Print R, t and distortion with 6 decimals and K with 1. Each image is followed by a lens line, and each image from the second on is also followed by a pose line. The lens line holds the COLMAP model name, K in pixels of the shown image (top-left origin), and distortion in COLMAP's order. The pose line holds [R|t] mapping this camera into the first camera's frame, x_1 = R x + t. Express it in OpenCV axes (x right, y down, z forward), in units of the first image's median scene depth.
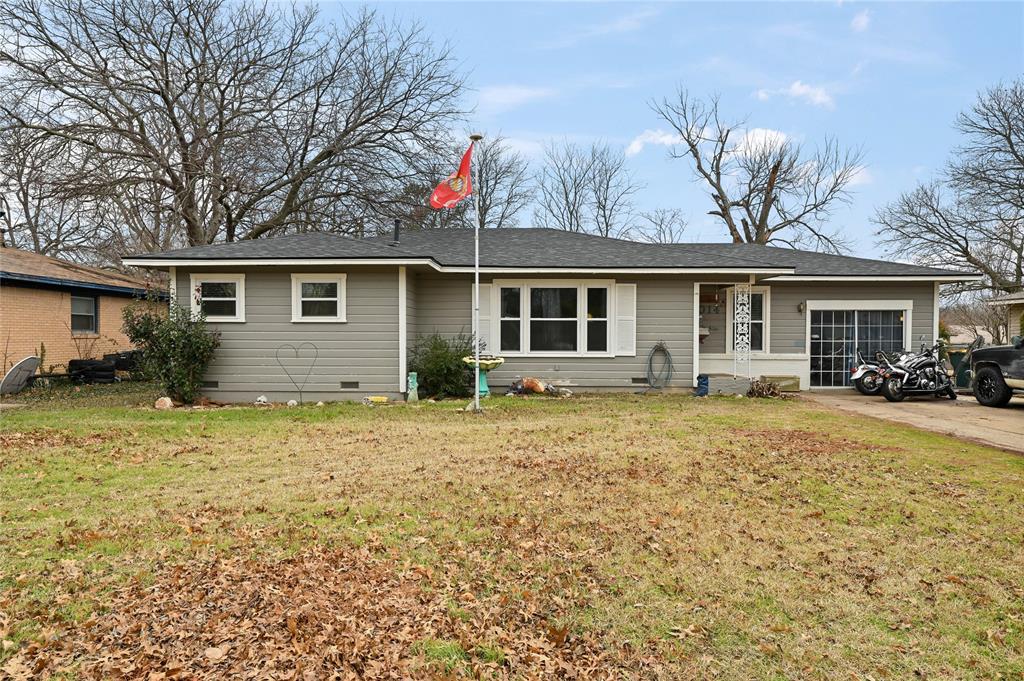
lens RADIAL K [[615.5, 0, 486.8], [0, 615.5, 346.4], [0, 0, 1]] dist [-0.003195, -0.000433]
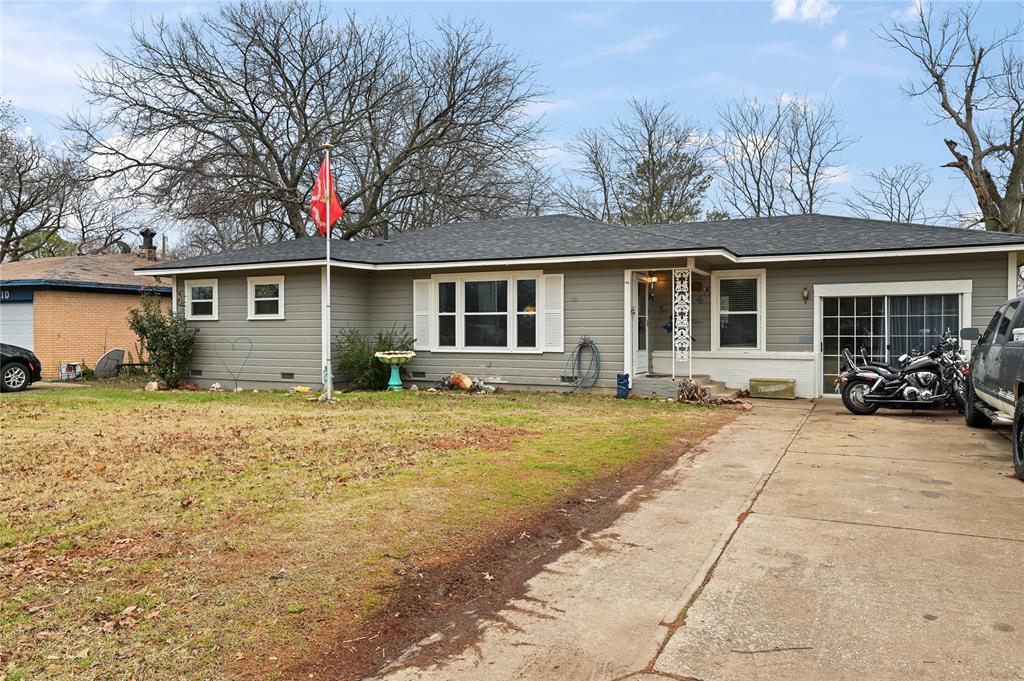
lens RADIAL K [[698.8, 0, 486.8], [0, 698.8, 336.1], [0, 0, 1]] dist [0.007396, 0.003921]
pose [[0.908630, -0.001010, -0.417601, 0.570540], [-0.004489, 0.999916, -0.012186, 0.004562], [0.417578, 0.012947, 0.908549, 0.004204]]
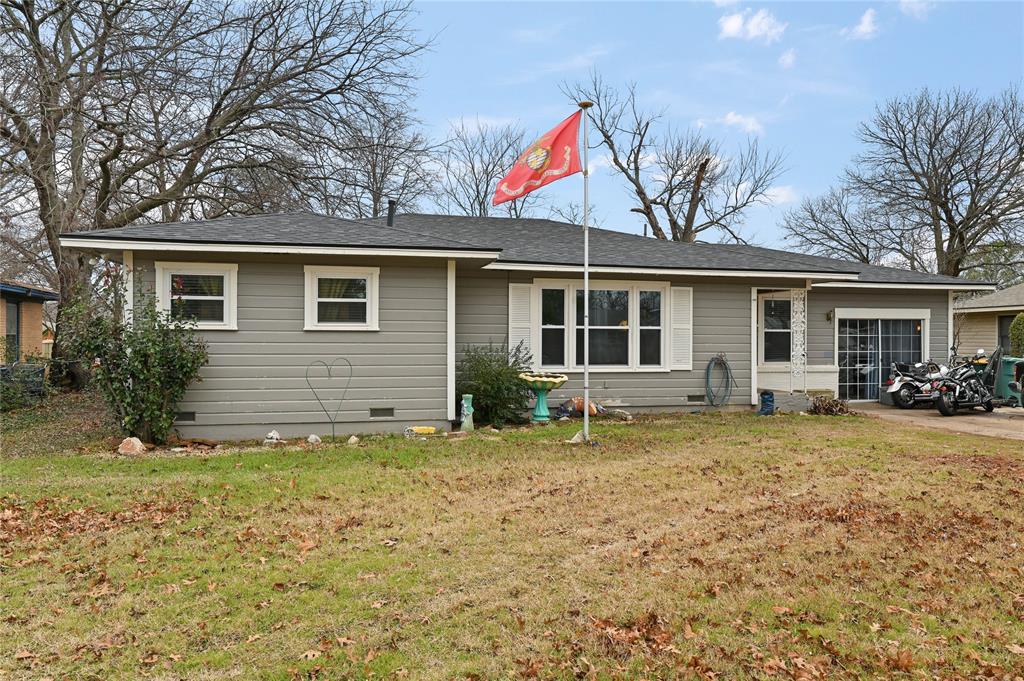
lens RADIAL K [[698.8, 0, 486.8], [0, 698.8, 336.1], [0, 0, 1]] dist [0.007396, 0.003921]
pose [[0.969798, 0.001950, 0.243903, -0.279883], [0.004149, 0.999691, -0.024489, -0.009374], [-0.243875, 0.024762, 0.969491, 0.110052]]
